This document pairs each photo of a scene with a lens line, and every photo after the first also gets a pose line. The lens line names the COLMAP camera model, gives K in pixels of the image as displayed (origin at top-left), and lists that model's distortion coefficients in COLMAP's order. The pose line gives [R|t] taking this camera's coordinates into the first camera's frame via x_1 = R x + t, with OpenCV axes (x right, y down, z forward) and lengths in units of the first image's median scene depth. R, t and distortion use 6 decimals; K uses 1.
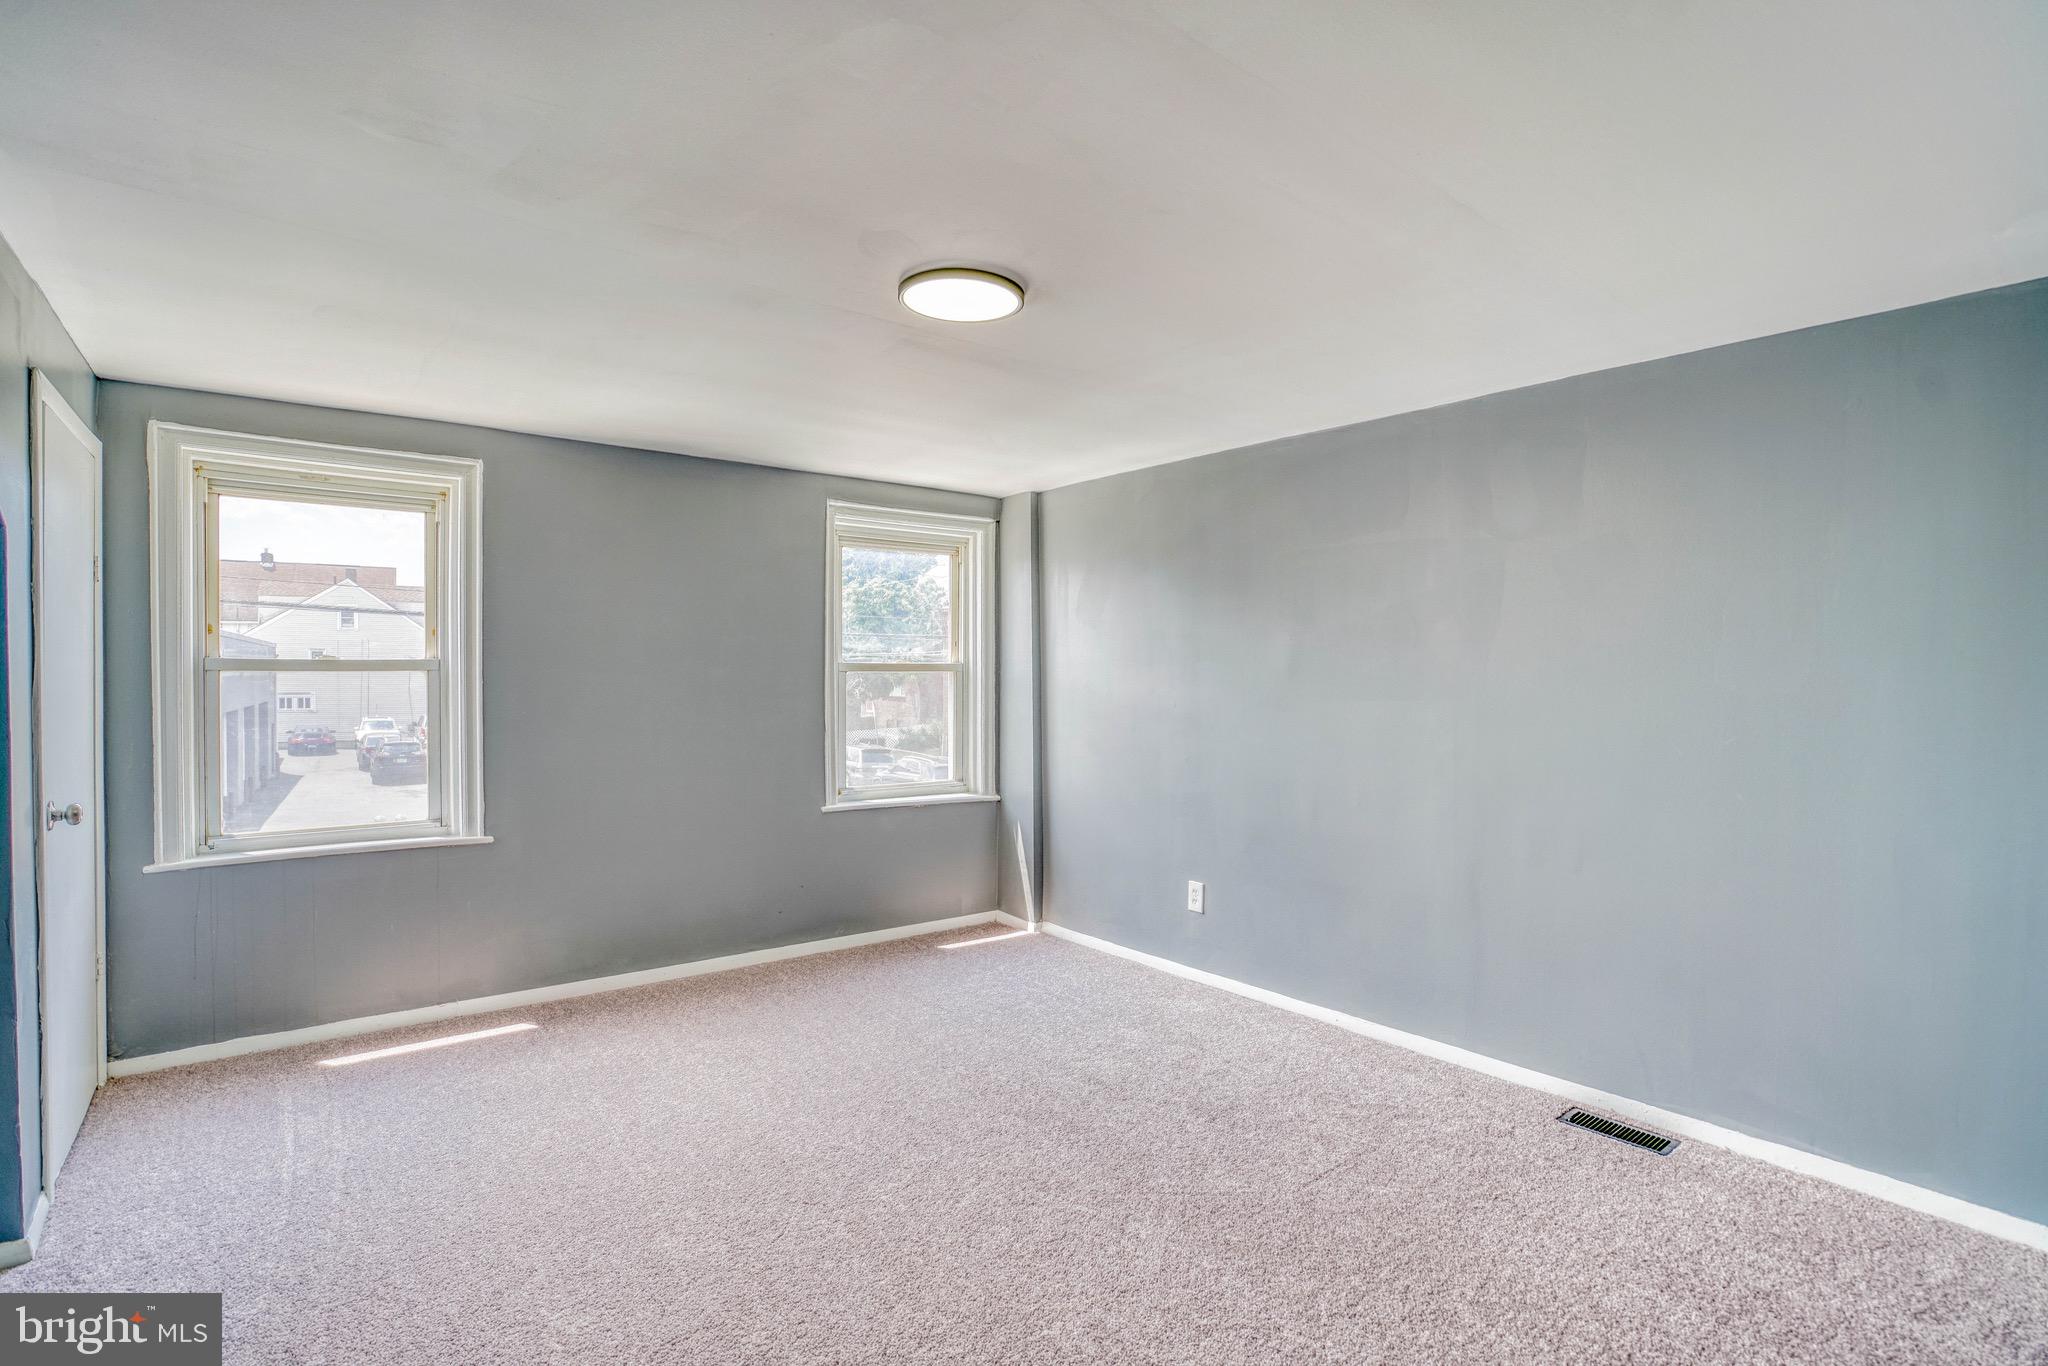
lens RADIAL K [[986.0, 0, 1024.0], [0, 986.0, 683.0], [0, 0, 1]] dist [-0.060807, 0.026827]
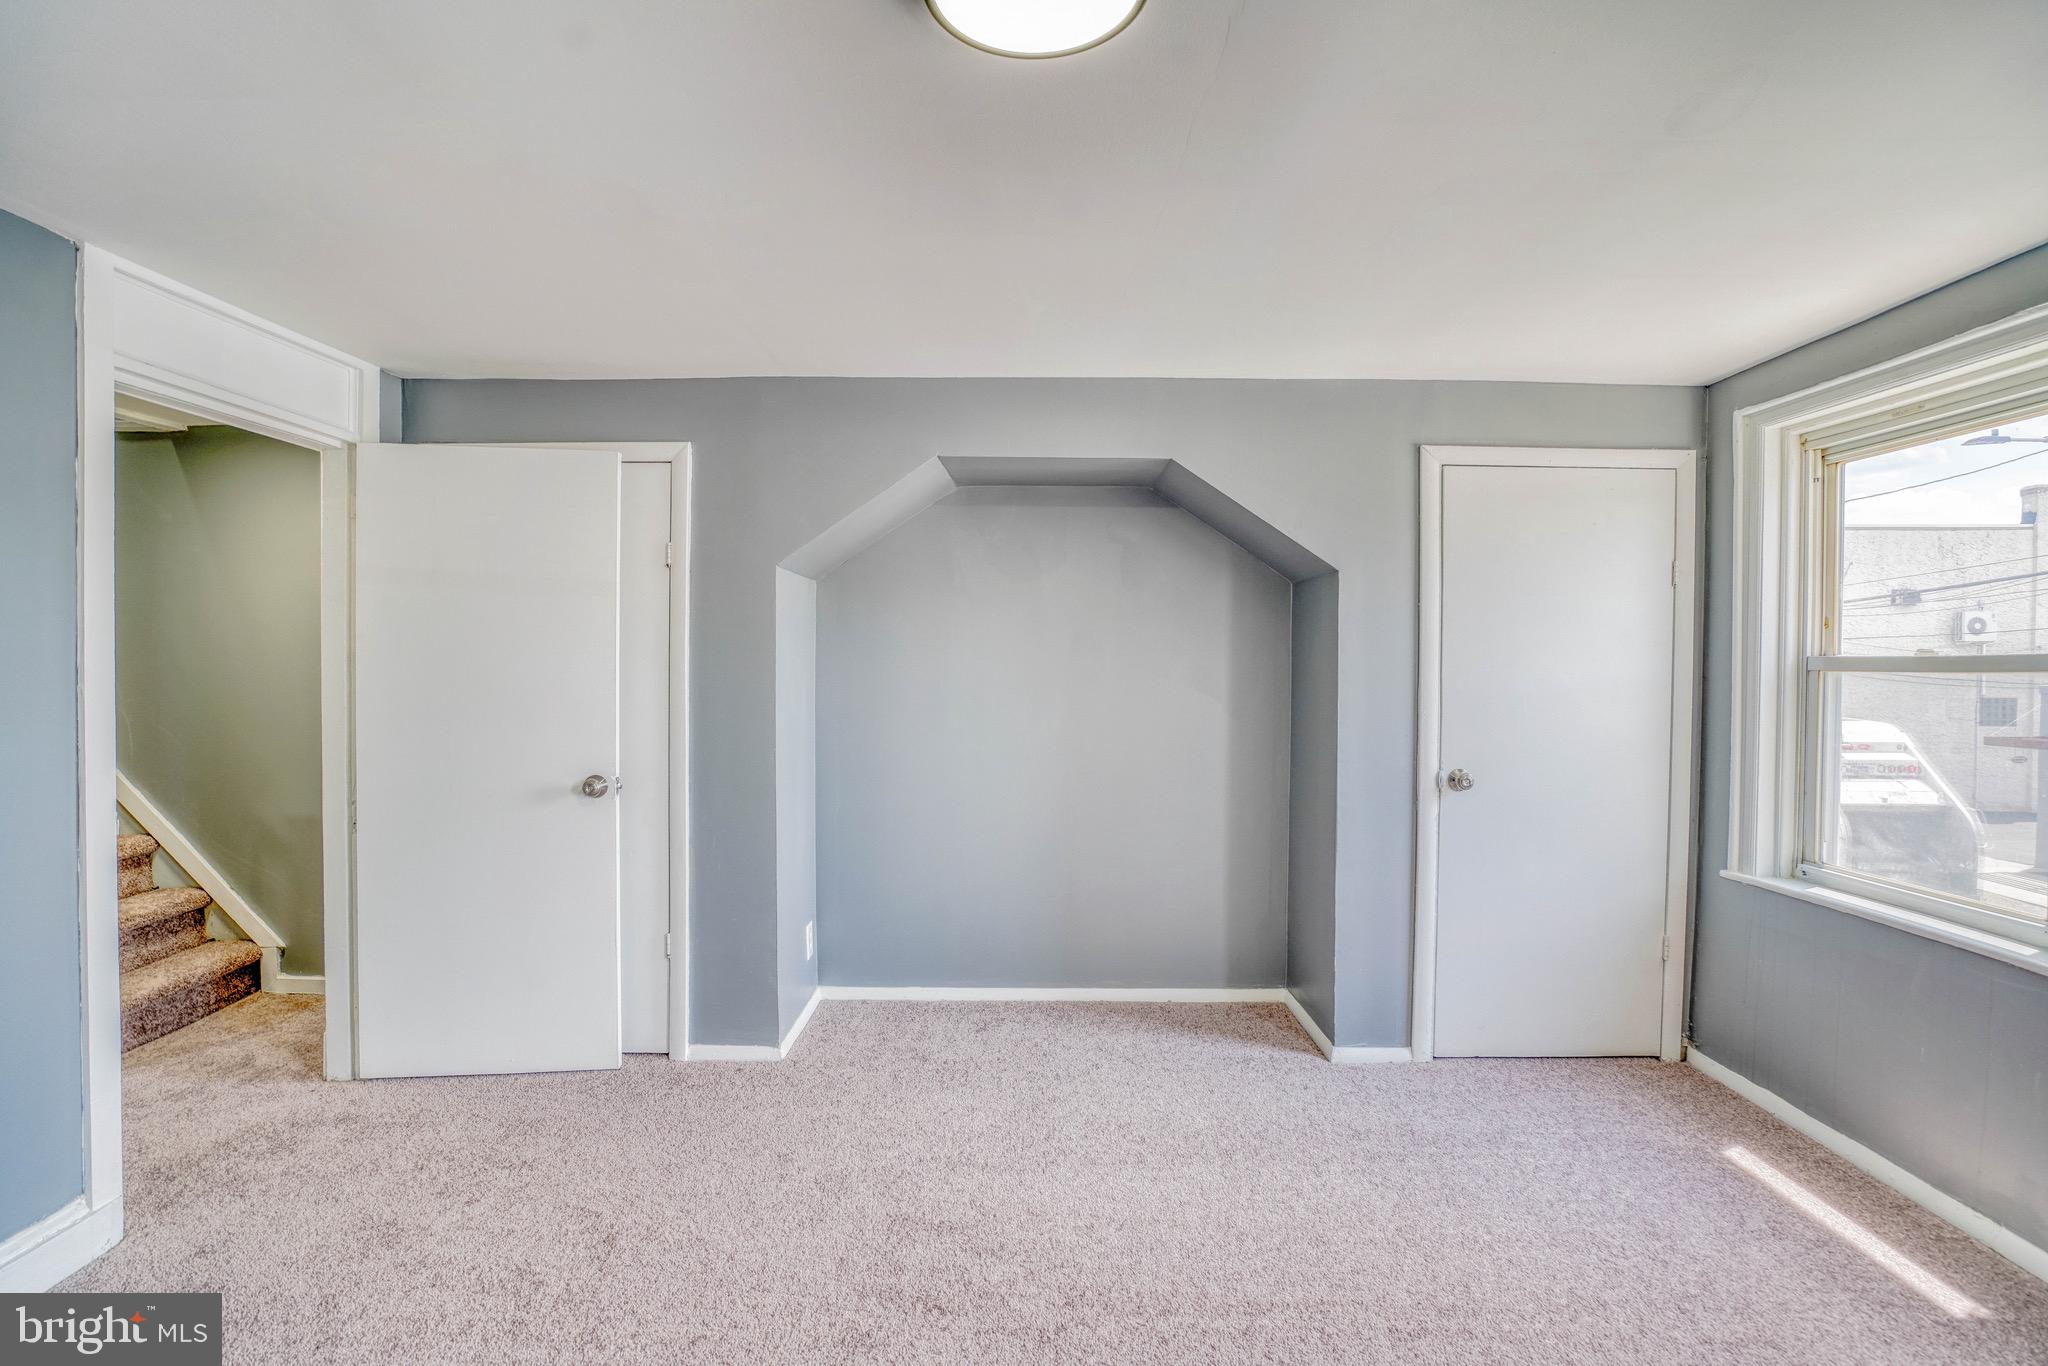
lens RADIAL K [[952.1, 0, 1023.1], [0, 952.1, 679.4], [0, 0, 1]] dist [-0.055623, 0.021004]
pose [[-0.623945, 0.006401, -0.781442, 0.182392], [-0.018876, 0.999551, 0.023260, -0.007912], [0.781240, 0.029263, -0.623544, 0.689557]]
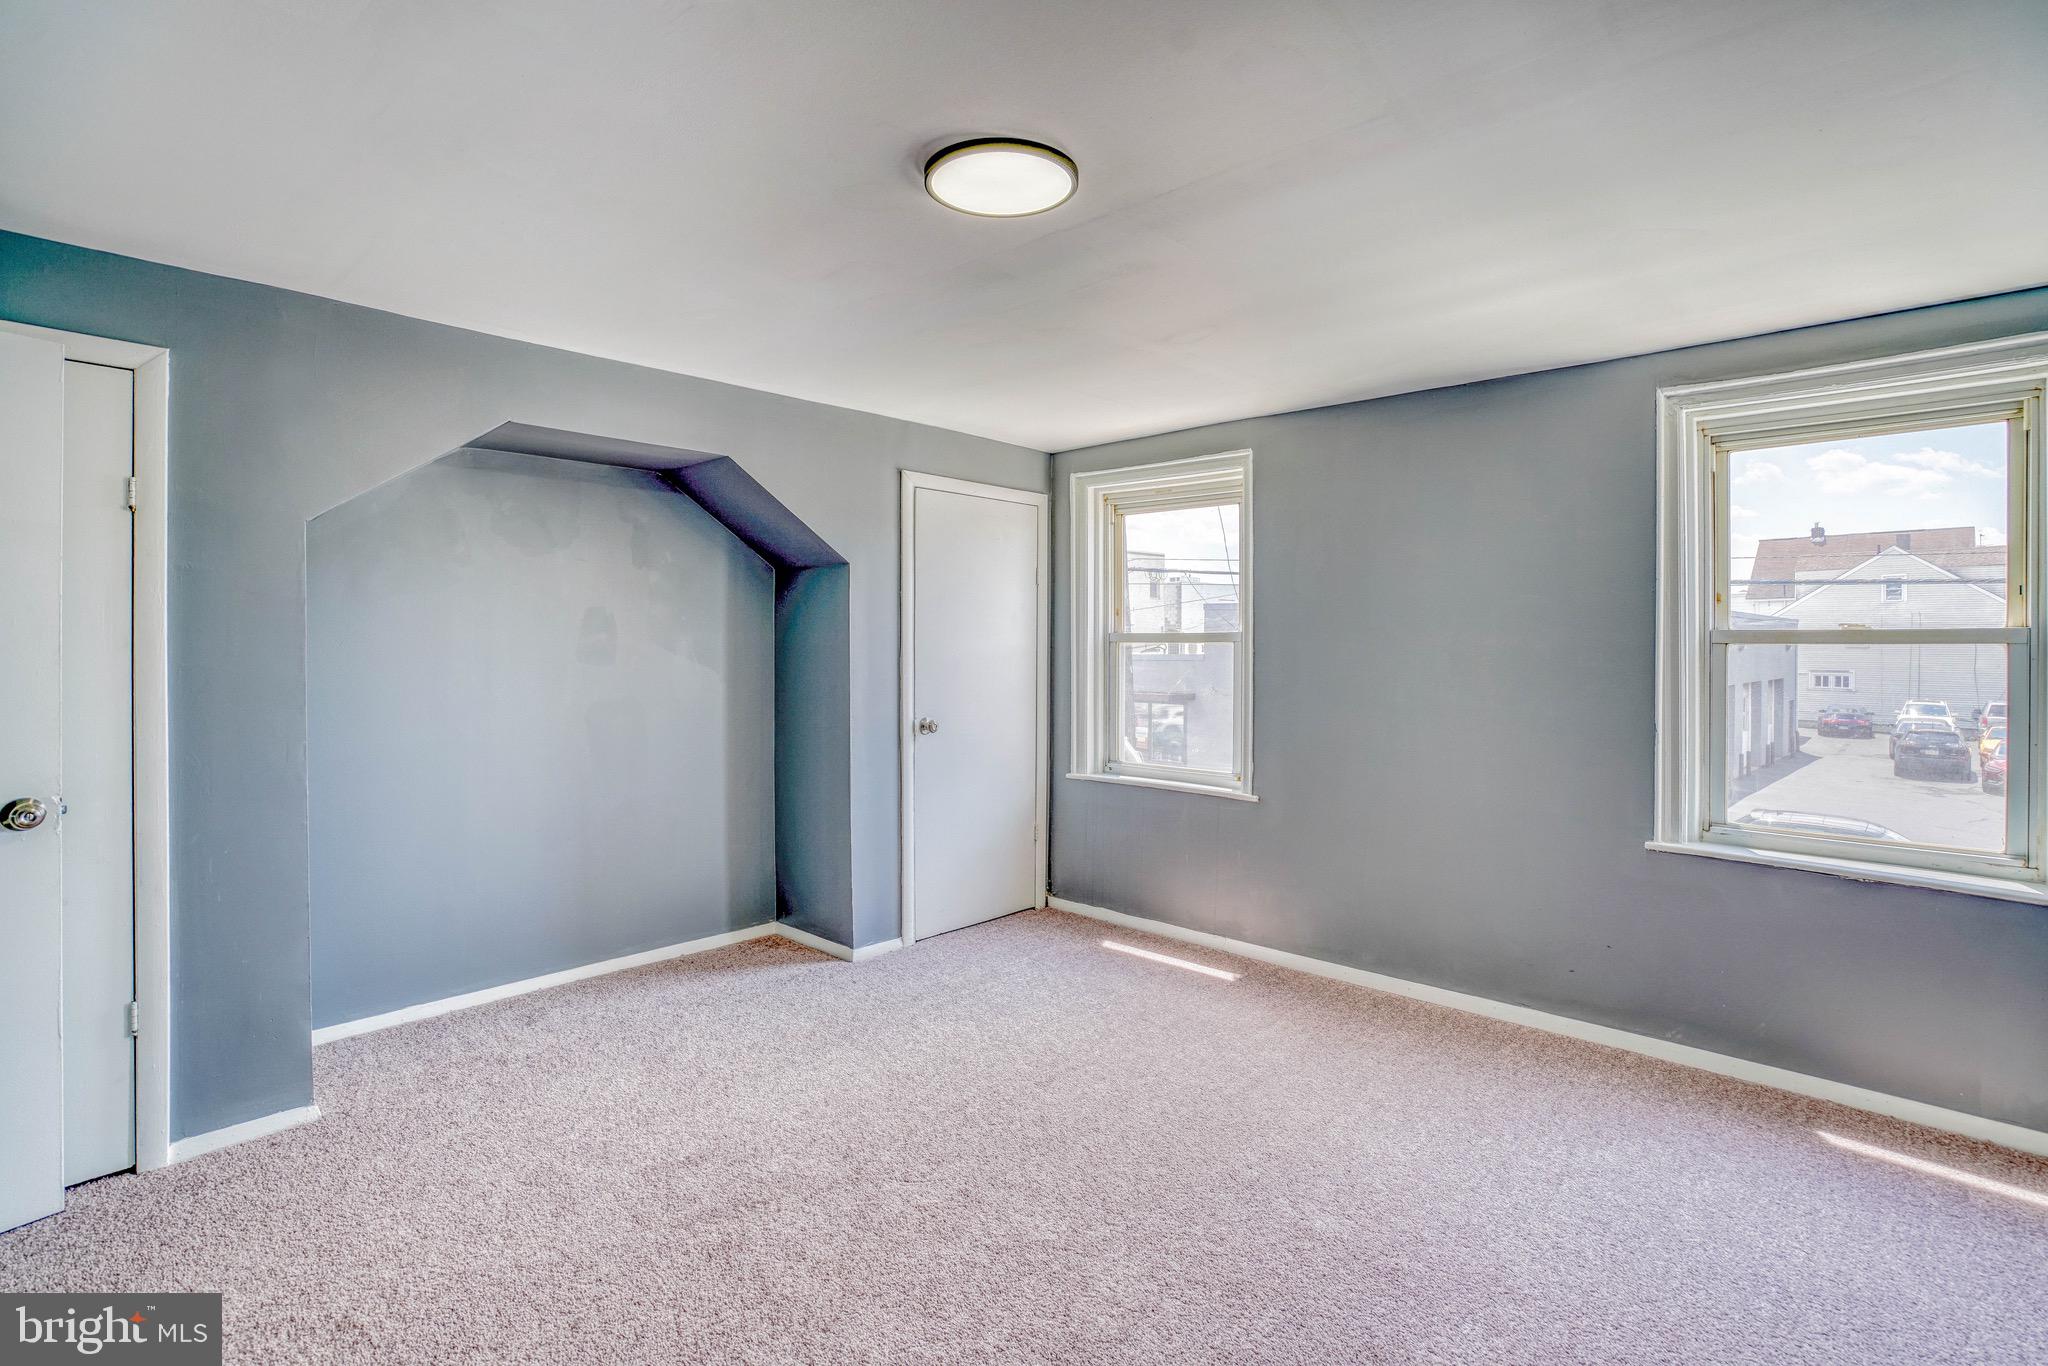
lens RADIAL K [[965.5, 0, 1022.9], [0, 965.5, 651.5], [0, 0, 1]] dist [-0.061499, 0.024994]
pose [[0.154168, 0.005923, -0.988027, 0.374663], [-0.015346, 0.999876, 0.003600, -0.001854], [0.987925, 0.014607, 0.154240, 0.467728]]
